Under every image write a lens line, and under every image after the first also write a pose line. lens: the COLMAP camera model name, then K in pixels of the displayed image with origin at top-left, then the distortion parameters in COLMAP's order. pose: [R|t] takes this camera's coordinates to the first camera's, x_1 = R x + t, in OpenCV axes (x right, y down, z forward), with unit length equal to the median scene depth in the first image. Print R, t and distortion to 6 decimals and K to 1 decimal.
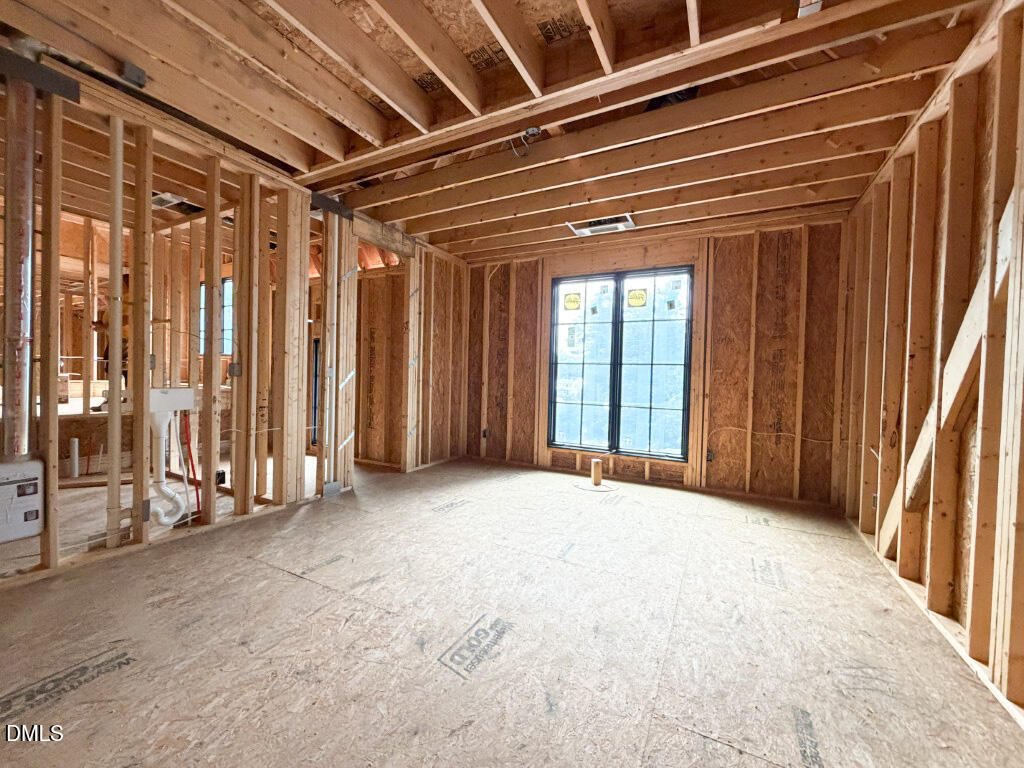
lens RADIAL K [[410.6, 0, 503.7], [0, 410.6, 387.8], [0, 0, 1]] dist [0.002220, -0.000691]
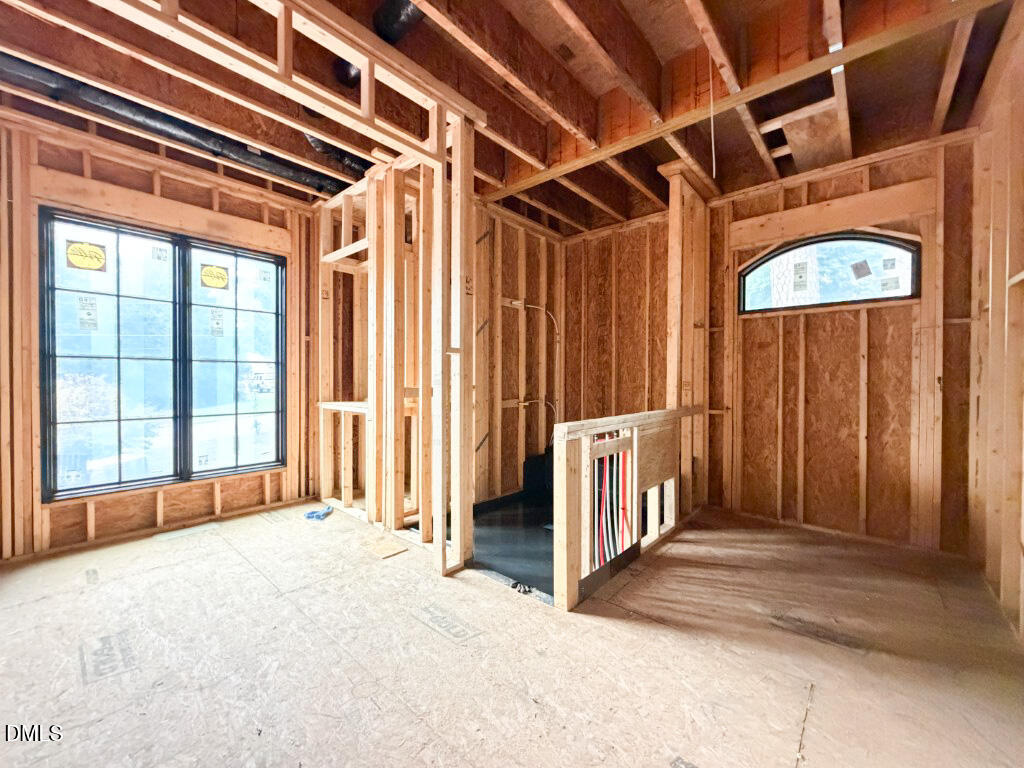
lens RADIAL K [[410.6, 0, 512.0], [0, 410.6, 381.9], [0, 0, 1]] dist [0.002220, -0.000691]
pose [[0.222501, -0.039376, 0.974137, -0.337508], [0.025754, 0.999073, 0.034501, -0.030244], [-0.974592, 0.017412, 0.223309, 0.274109]]
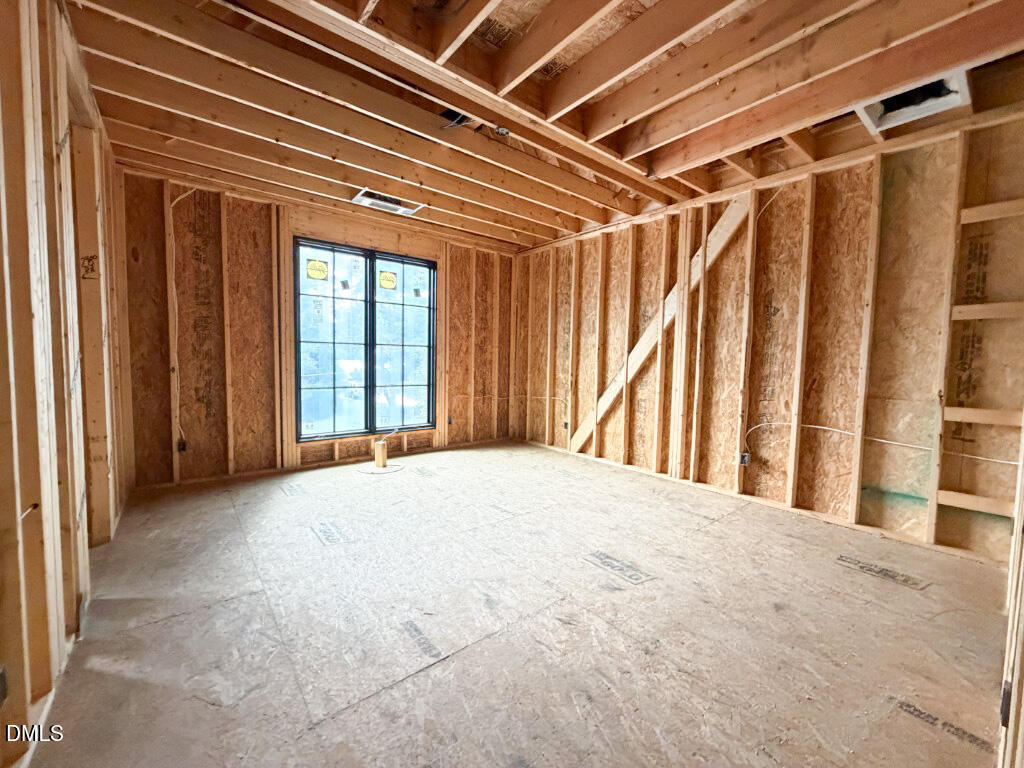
lens RADIAL K [[410.6, 0, 514.1], [0, 410.6, 386.7], [0, 0, 1]] dist [0.002220, -0.000691]
pose [[0.382831, -0.080554, 0.920299, -0.544391], [0.019978, 0.996680, 0.078929, -0.028955], [-0.923602, -0.011831, 0.383170, 0.321693]]
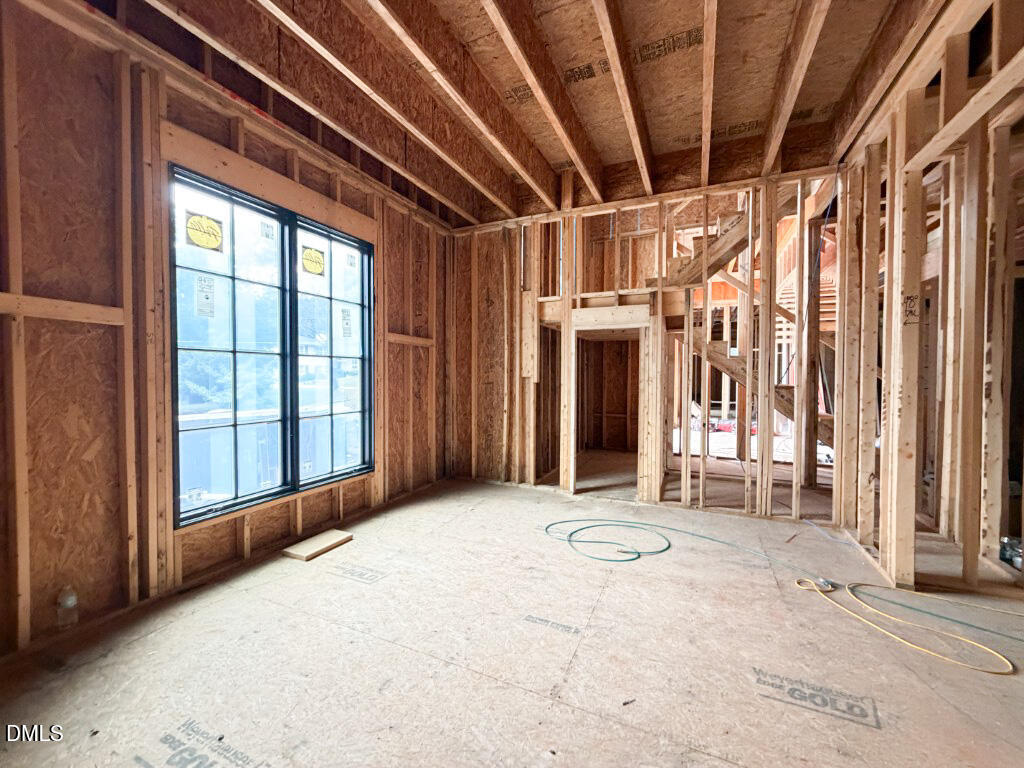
lens RADIAL K [[410.6, 0, 512.4], [0, 410.6, 384.8], [0, 0, 1]] dist [0.002220, -0.000691]
pose [[-0.064290, -0.051047, 0.996625, -0.420759], [0.028917, 0.998176, 0.052992, -0.036772], [-0.997512, 0.032226, -0.062697, 0.736645]]
